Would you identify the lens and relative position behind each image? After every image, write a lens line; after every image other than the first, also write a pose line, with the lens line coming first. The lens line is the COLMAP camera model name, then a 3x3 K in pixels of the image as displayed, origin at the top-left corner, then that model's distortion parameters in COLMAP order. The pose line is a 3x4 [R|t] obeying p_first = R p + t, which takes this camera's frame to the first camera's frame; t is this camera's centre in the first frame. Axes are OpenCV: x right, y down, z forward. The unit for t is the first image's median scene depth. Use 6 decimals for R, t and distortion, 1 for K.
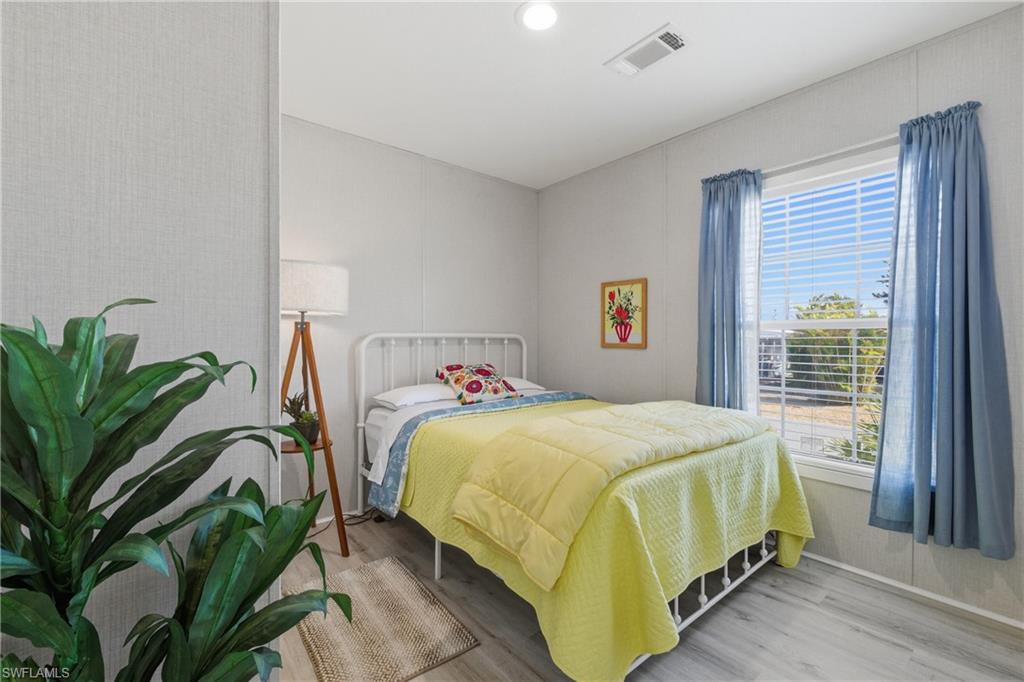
lens RADIAL K [[437.9, 0, 513.0], [0, 437.9, 335.9], [0, 0, 1]] dist [-0.001201, -0.000483]
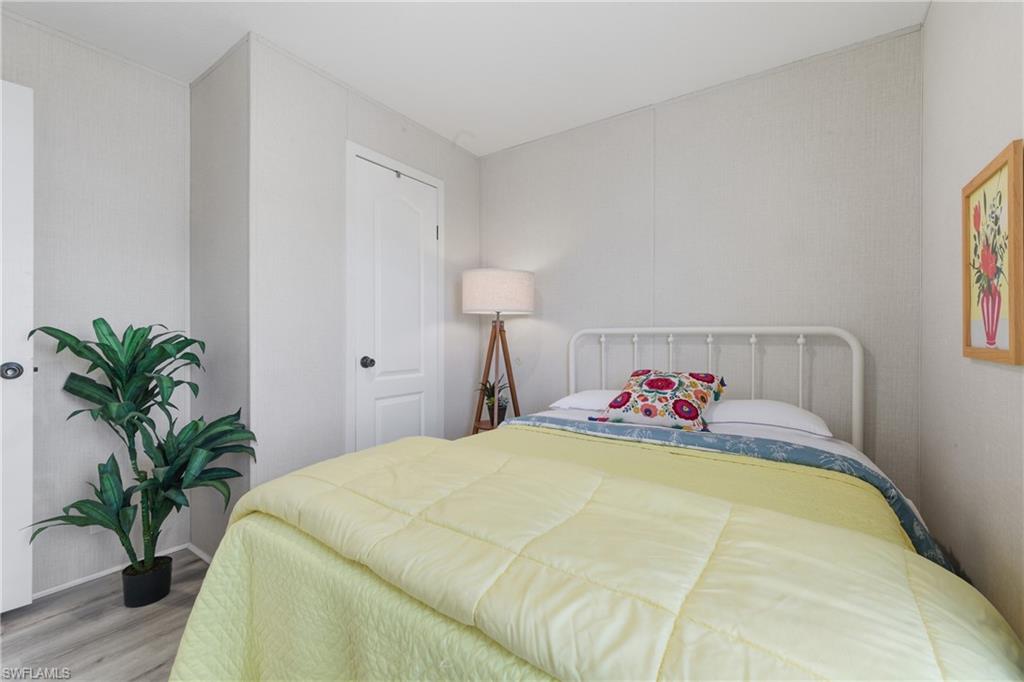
lens RADIAL K [[437.9, 0, 513.0], [0, 437.9, 335.9], [0, 0, 1]] dist [-0.001201, -0.000483]
pose [[0.238689, 0.000565, -0.971096, 0.568427], [0.004178, 0.999990, 0.001608, 0.006196], [0.971087, -0.004442, 0.238685, 0.635715]]
